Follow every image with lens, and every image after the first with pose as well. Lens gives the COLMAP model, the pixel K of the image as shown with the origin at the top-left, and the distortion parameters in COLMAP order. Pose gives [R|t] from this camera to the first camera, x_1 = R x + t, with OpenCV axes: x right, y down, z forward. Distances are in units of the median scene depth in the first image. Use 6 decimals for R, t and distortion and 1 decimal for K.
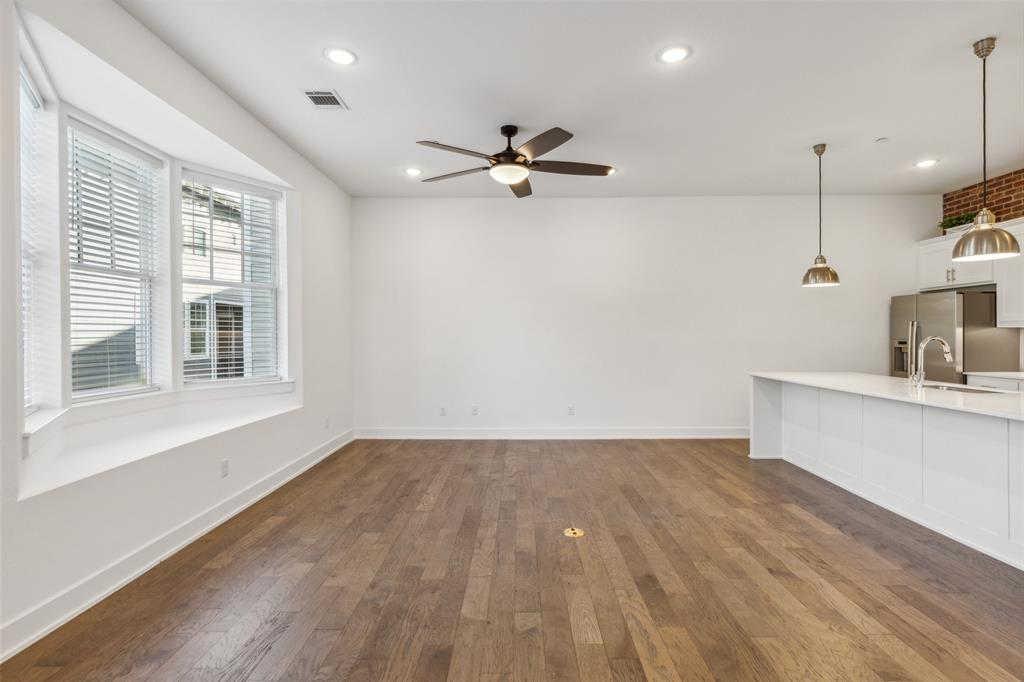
lens RADIAL K [[491.2, 0, 511.5], [0, 491.2, 335.7], [0, 0, 1]] dist [0.002241, 0.000532]
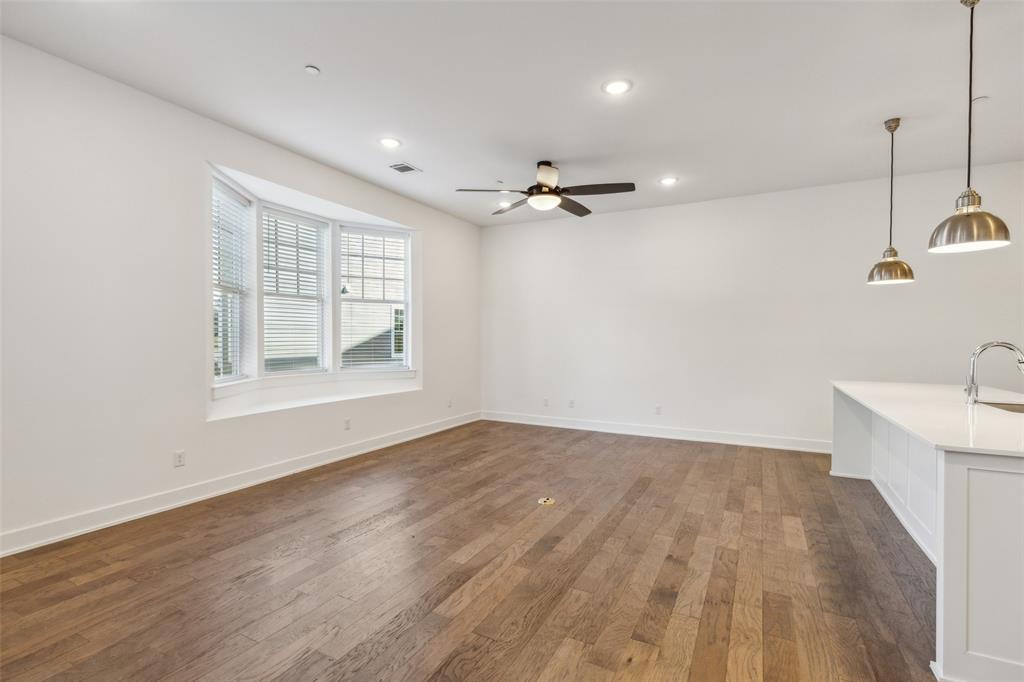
lens RADIAL K [[466.7, 0, 515.9], [0, 466.7, 342.9], [0, 0, 1]] dist [0.012234, -0.002906]
pose [[0.892172, 0.011151, -0.451557, 0.473062], [-0.006949, 0.999916, 0.010963, 0.000332], [0.451642, -0.006643, 0.892175, -0.044283]]
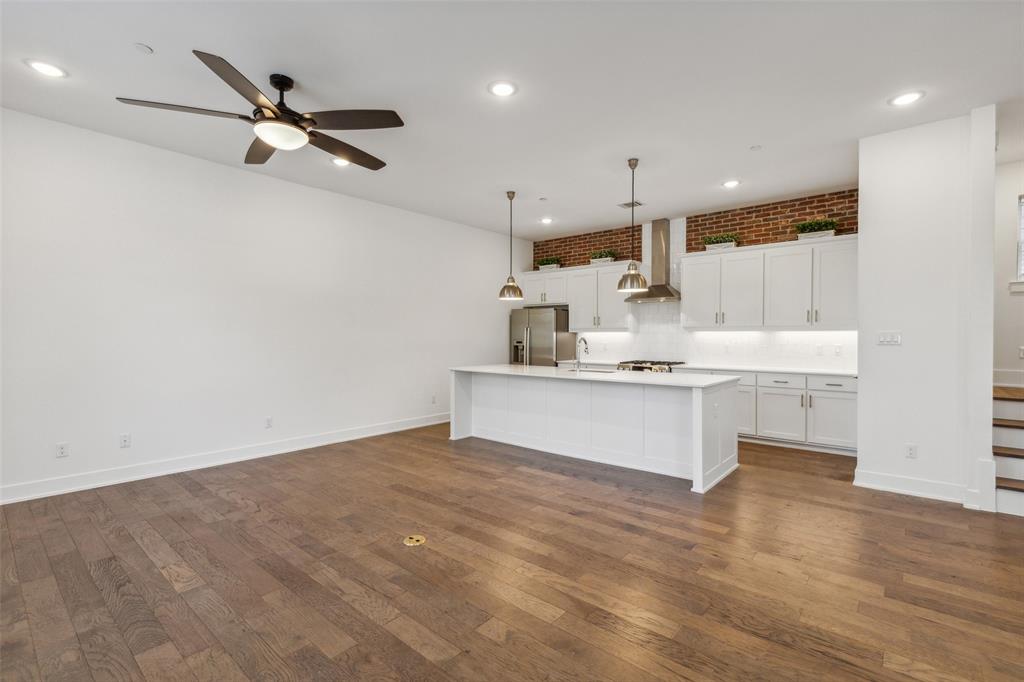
lens RADIAL K [[466.7, 0, 514.7], [0, 466.7, 341.4], [0, 0, 1]] dist [0.012234, -0.002906]
pose [[0.639790, -0.003964, 0.768540, -0.372382], [-0.002966, 0.999967, 0.007627, 0.002299], [-0.768544, -0.007159, 0.639756, 0.218596]]
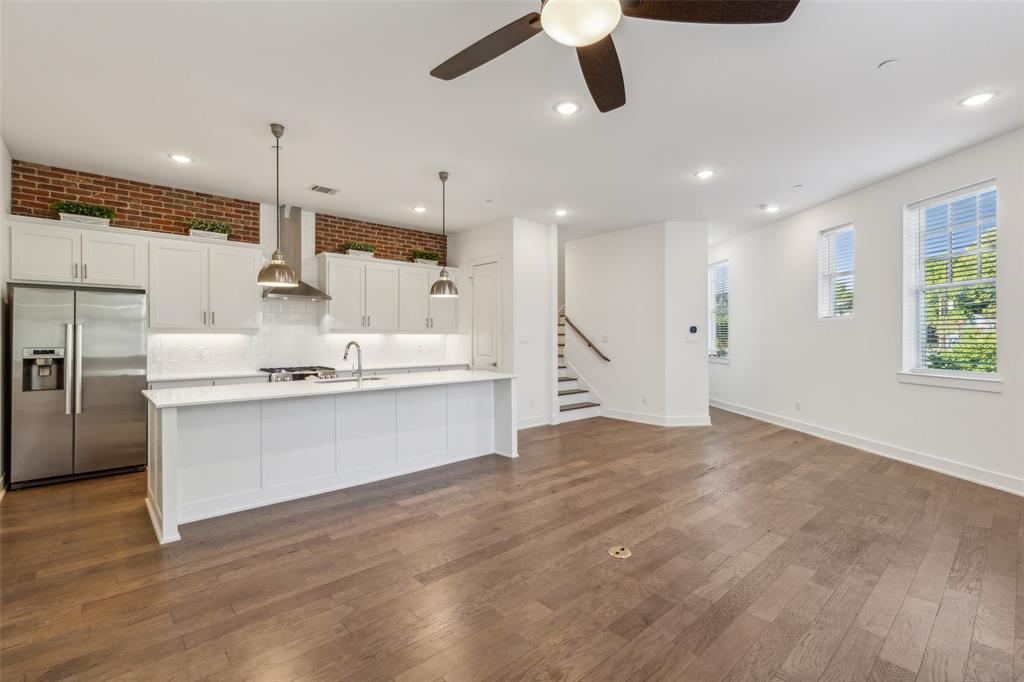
lens RADIAL K [[466.7, 0, 520.9], [0, 466.7, 338.8], [0, 0, 1]] dist [0.012234, -0.002906]
pose [[-0.693147, 0.000896, 0.720796, -0.316743], [0.004891, 0.999982, 0.003460, -0.007061], [-0.720780, 0.005924, -0.693139, 1.444943]]
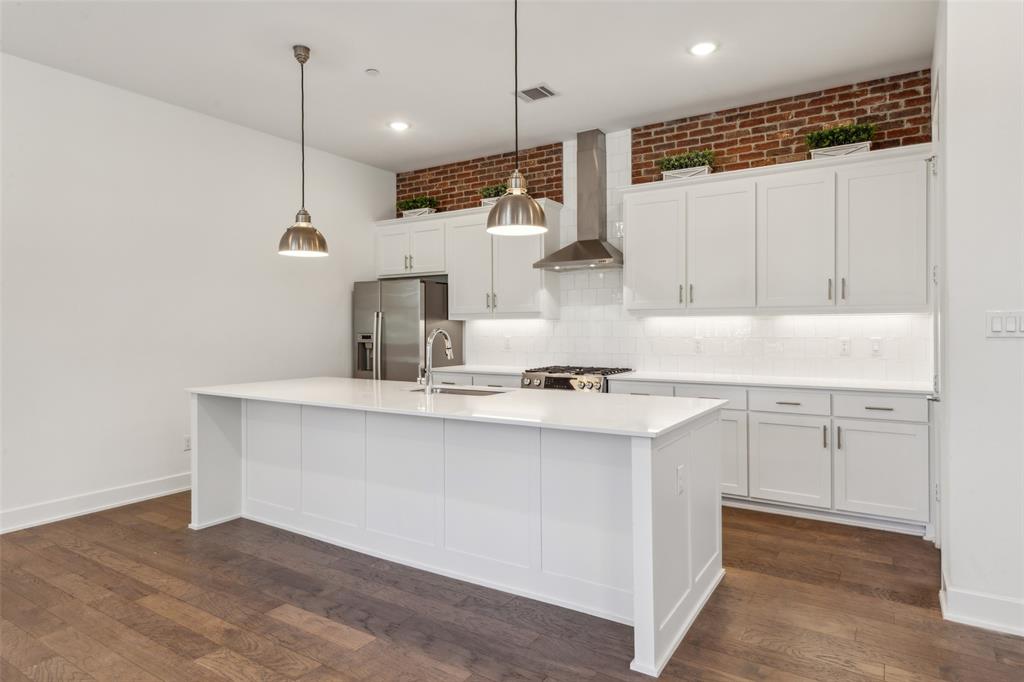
lens RADIAL K [[591.8, 0, 519.1], [0, 591.8, 330.1], [0, 0, 1]] dist [0.011838, -0.004874]
pose [[0.525344, -0.001759, 0.850888, 0.097627], [0.003415, 0.999994, -0.000042, 0.004639], [-0.850883, 0.002928, 0.525347, 0.357940]]
